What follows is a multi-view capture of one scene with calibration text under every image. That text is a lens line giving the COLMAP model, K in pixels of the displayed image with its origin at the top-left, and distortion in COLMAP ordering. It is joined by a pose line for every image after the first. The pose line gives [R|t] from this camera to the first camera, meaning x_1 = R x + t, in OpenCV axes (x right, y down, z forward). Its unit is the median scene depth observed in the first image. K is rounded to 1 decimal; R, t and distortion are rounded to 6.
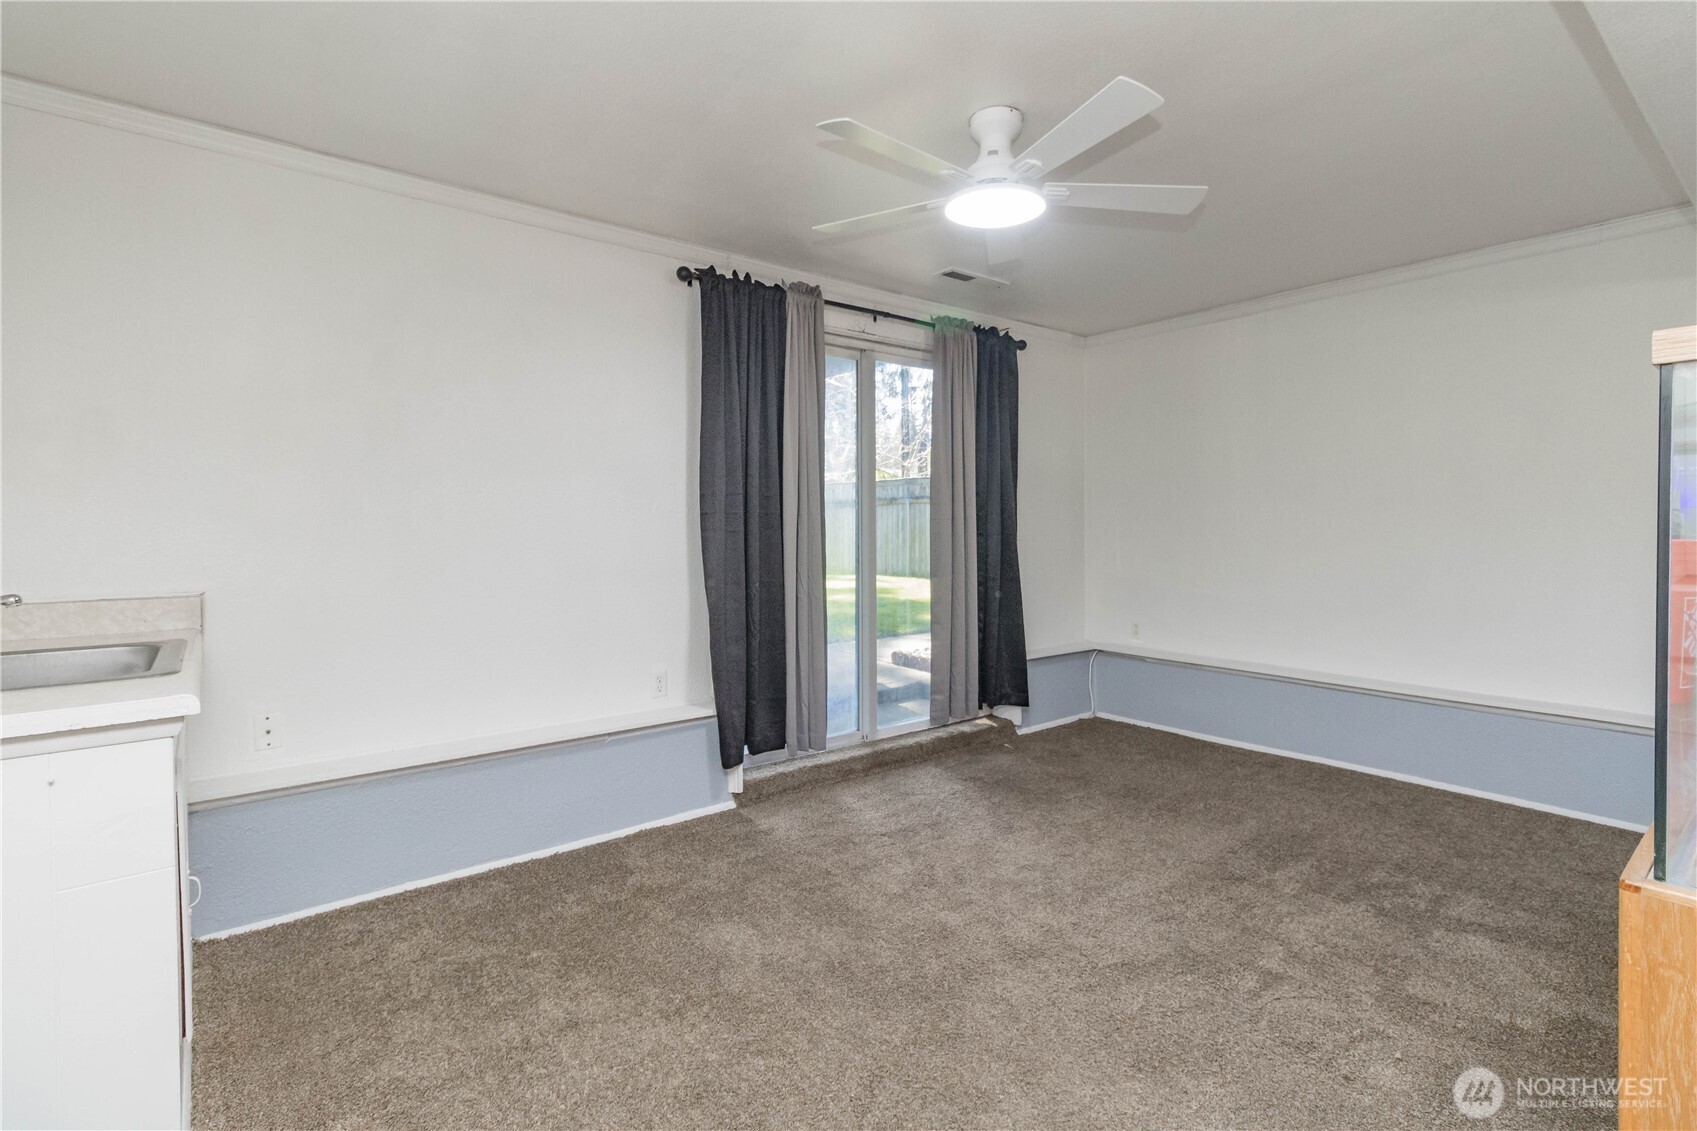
lens RADIAL K [[786.0, 0, 847.1], [0, 786.0, 541.5], [0, 0, 1]] dist [0.001171, 0.000158]
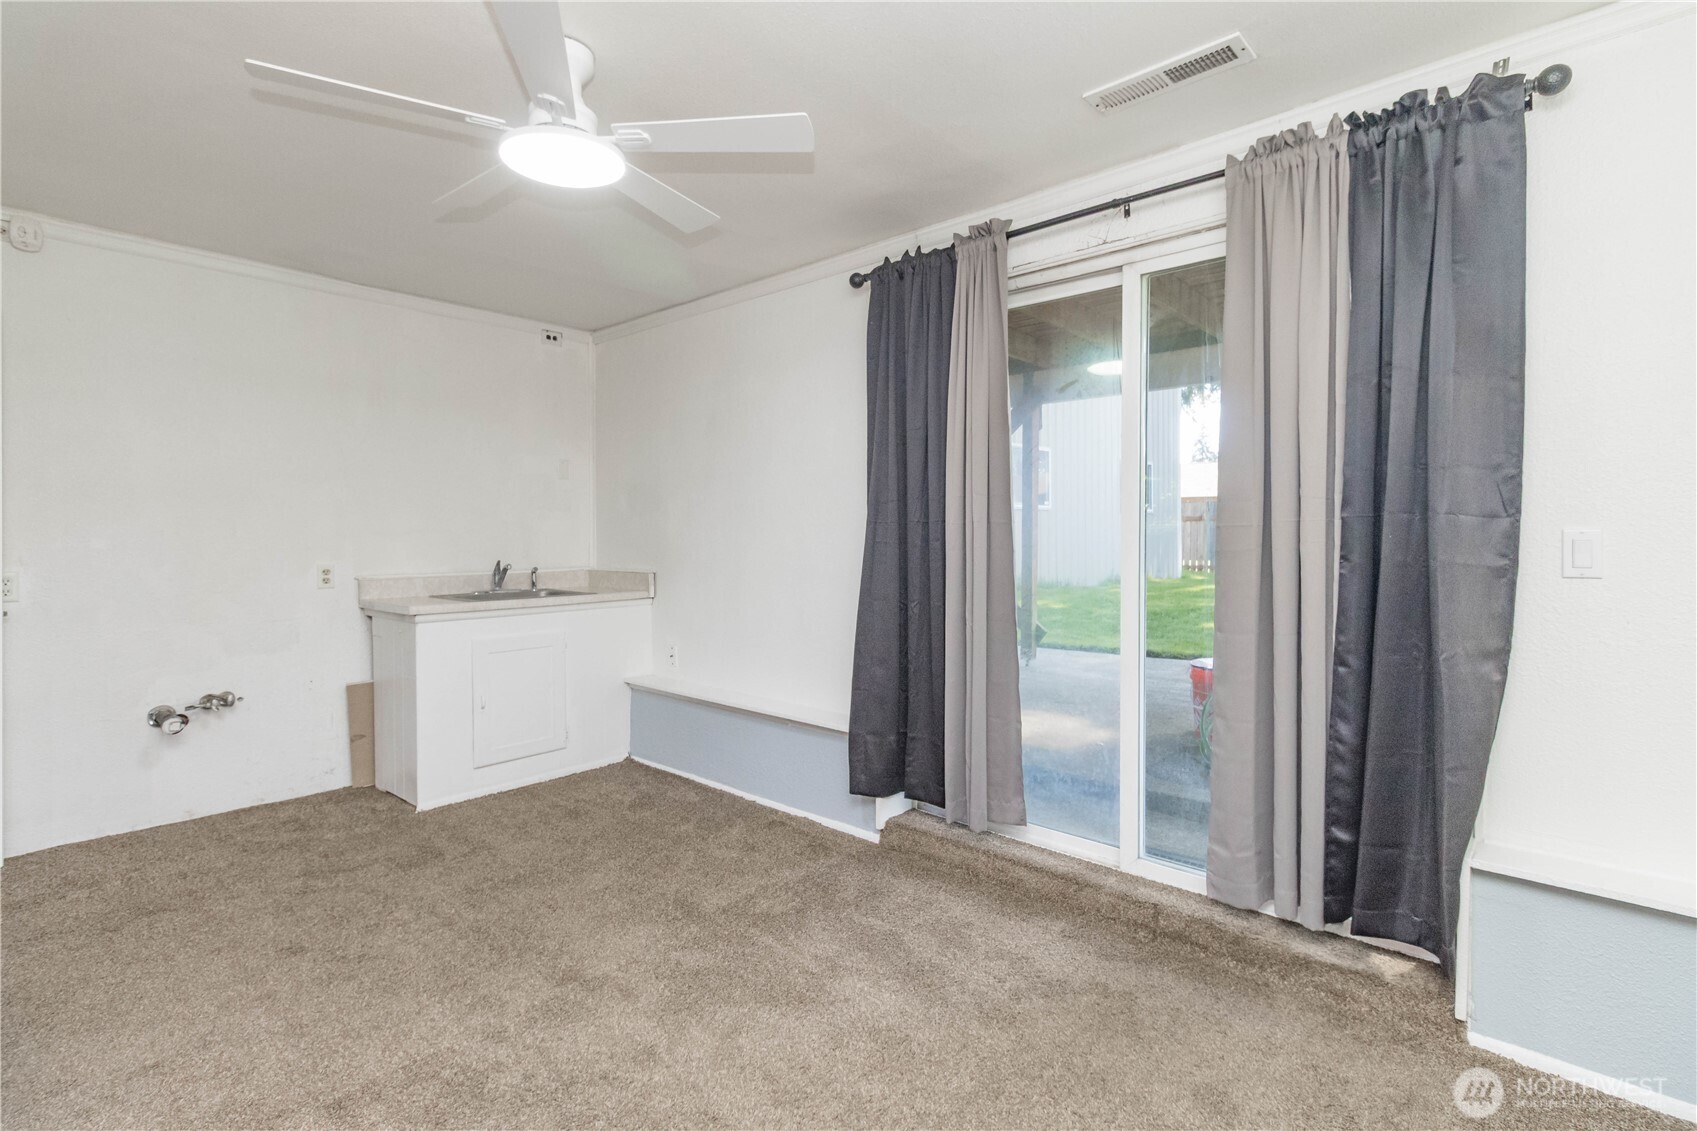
lens RADIAL K [[789.0, 0, 852.6], [0, 789.0, 558.8], [0, 0, 1]] dist [0.004471, 0.000059]
pose [[0.185598, 0.033347, -0.982060, 0.691981], [-0.018428, 0.999366, 0.030452, -0.020806], [0.982453, 0.012445, 0.186095, 0.730602]]
